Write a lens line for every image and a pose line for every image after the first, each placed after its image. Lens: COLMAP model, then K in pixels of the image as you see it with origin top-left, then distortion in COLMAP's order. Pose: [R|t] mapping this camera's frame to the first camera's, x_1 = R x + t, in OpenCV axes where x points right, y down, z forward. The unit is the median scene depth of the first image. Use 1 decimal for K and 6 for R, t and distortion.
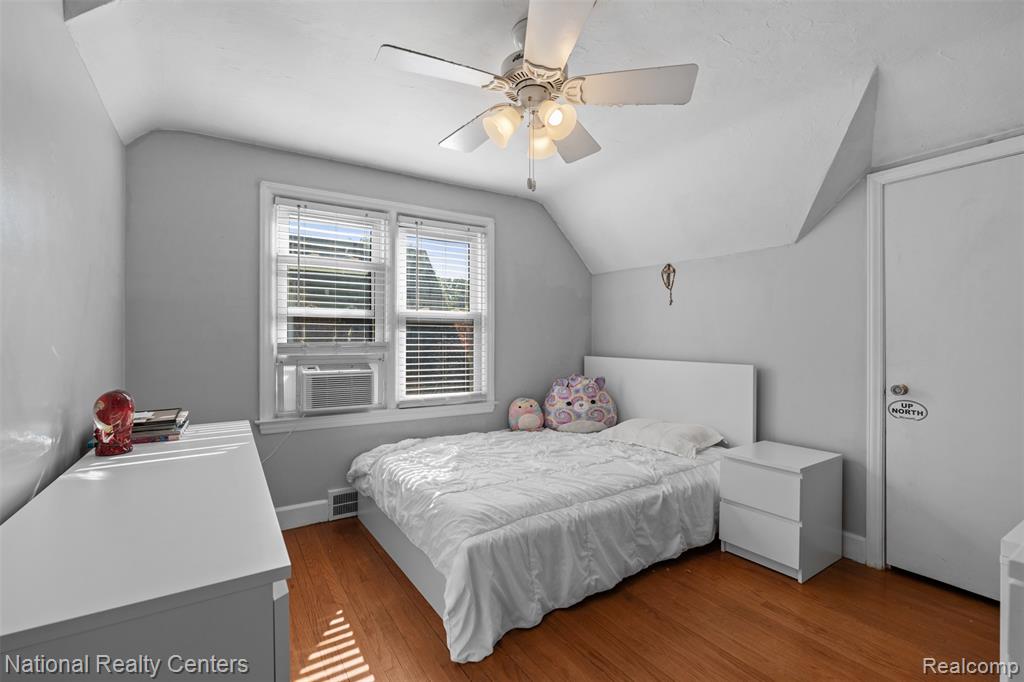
lens RADIAL K [[456.7, 0, 508.3], [0, 456.7, 339.8], [0, 0, 1]] dist [-0.001567, -0.000841]
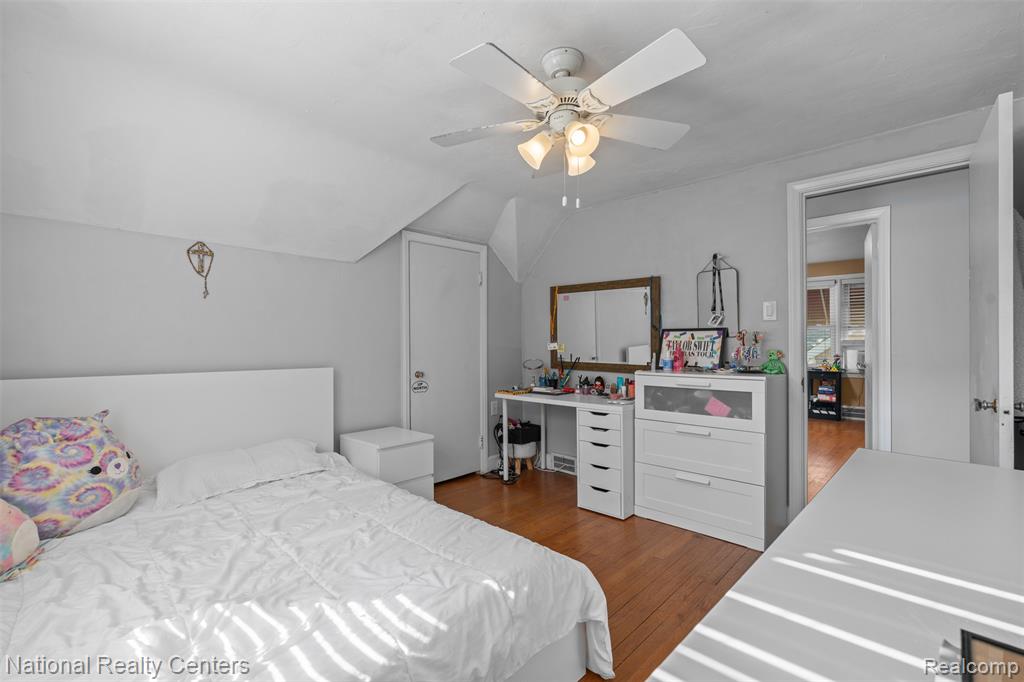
lens RADIAL K [[456.7, 0, 505.8], [0, 456.7, 341.7], [0, 0, 1]] dist [-0.001567, -0.000841]
pose [[-0.222627, 0.001332, 0.974903, -0.476835], [0.007194, 0.999974, 0.000277, -0.001132], [-0.974877, 0.007075, -0.222631, 0.679080]]
